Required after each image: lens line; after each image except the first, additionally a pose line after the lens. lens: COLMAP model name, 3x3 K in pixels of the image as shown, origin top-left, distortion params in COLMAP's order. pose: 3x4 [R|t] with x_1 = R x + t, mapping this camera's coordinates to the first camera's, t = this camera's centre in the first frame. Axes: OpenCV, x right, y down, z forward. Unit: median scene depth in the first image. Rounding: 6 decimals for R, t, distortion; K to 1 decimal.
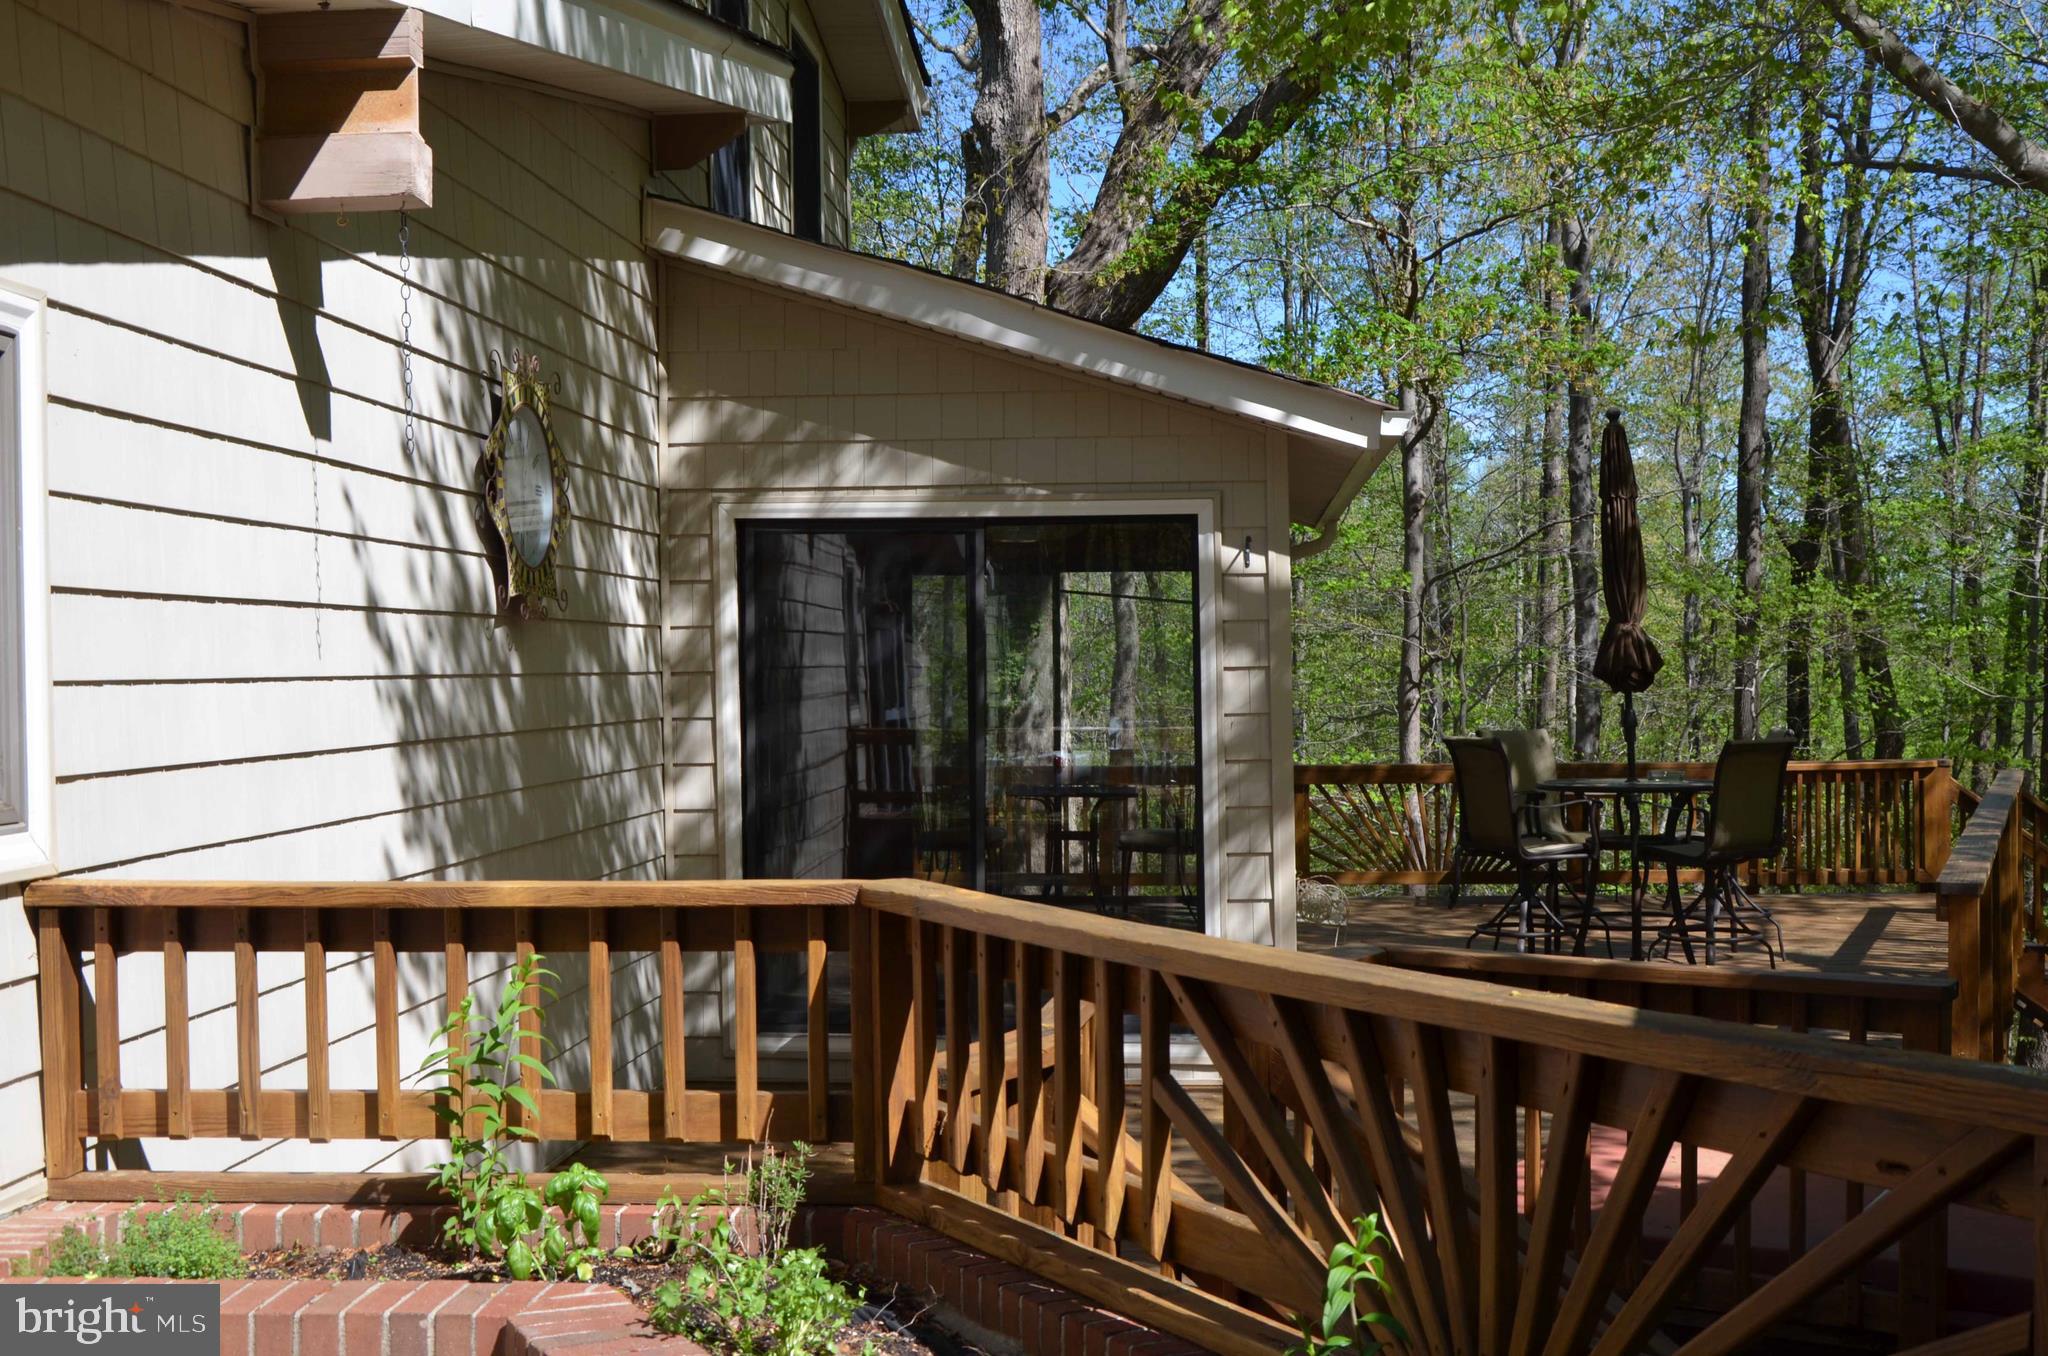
lens RADIAL K [[2469.7, 0, 1024.6], [0, 2469.7, 676.3], [0, 0, 1]] dist [-0.009318, 0.000000]
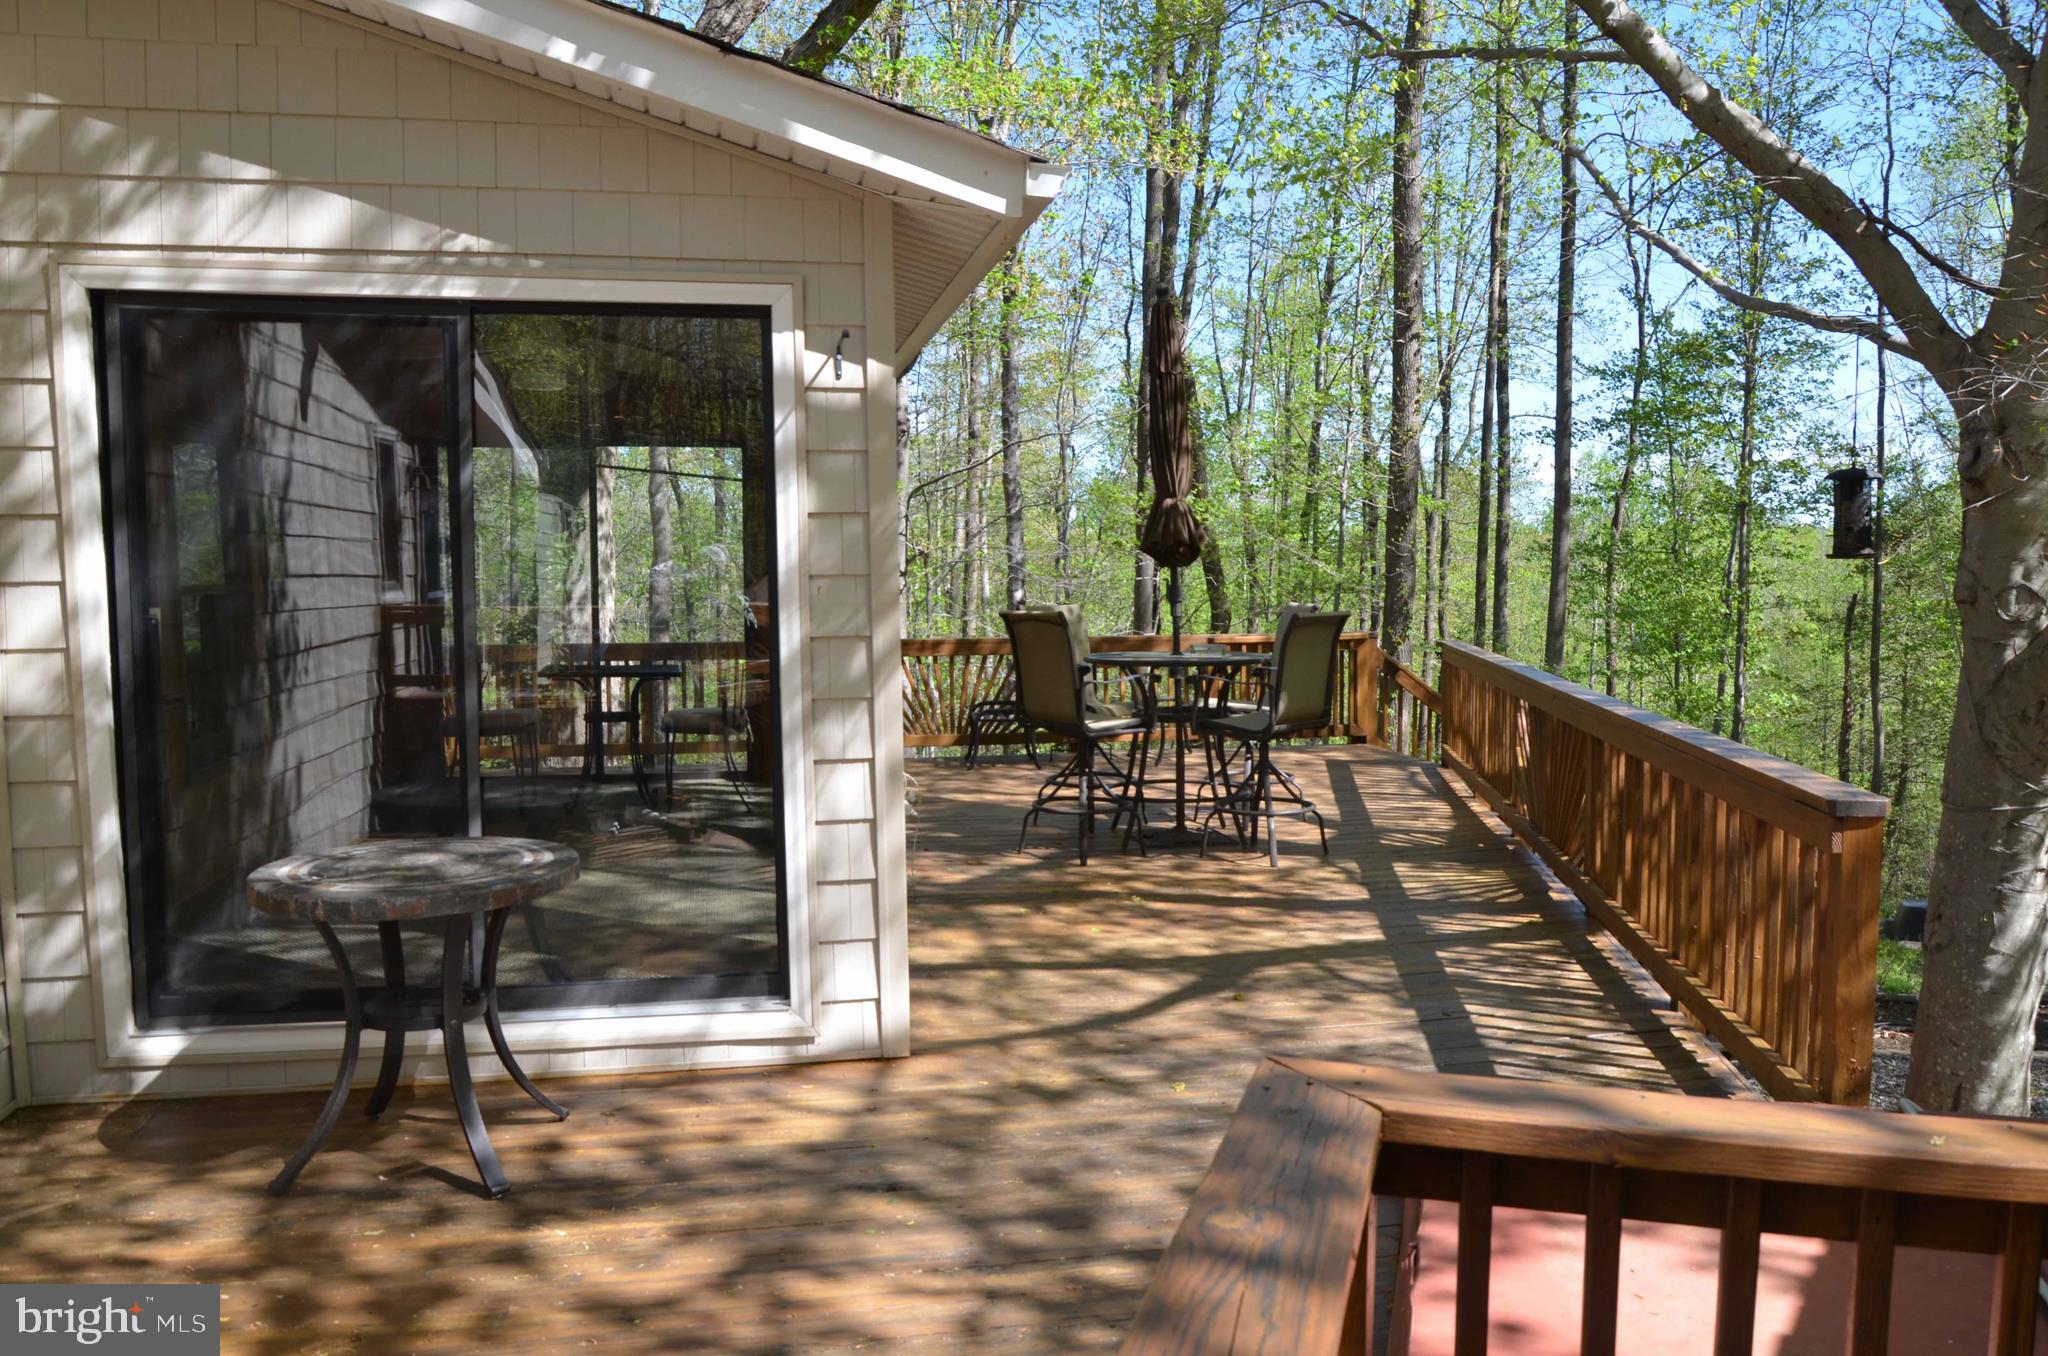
lens RADIAL K [[1598.2, 0, 1027.2], [0, 1598.2, 677.9], [0, 0, 1]] dist [-0.036334, -0.000725]
pose [[0.963807, -0.016536, 0.266089, 0.014764], [0.000570, 0.998200, 0.059969, 0.017291], [-0.266602, -0.057647, 0.962081, 0.511801]]
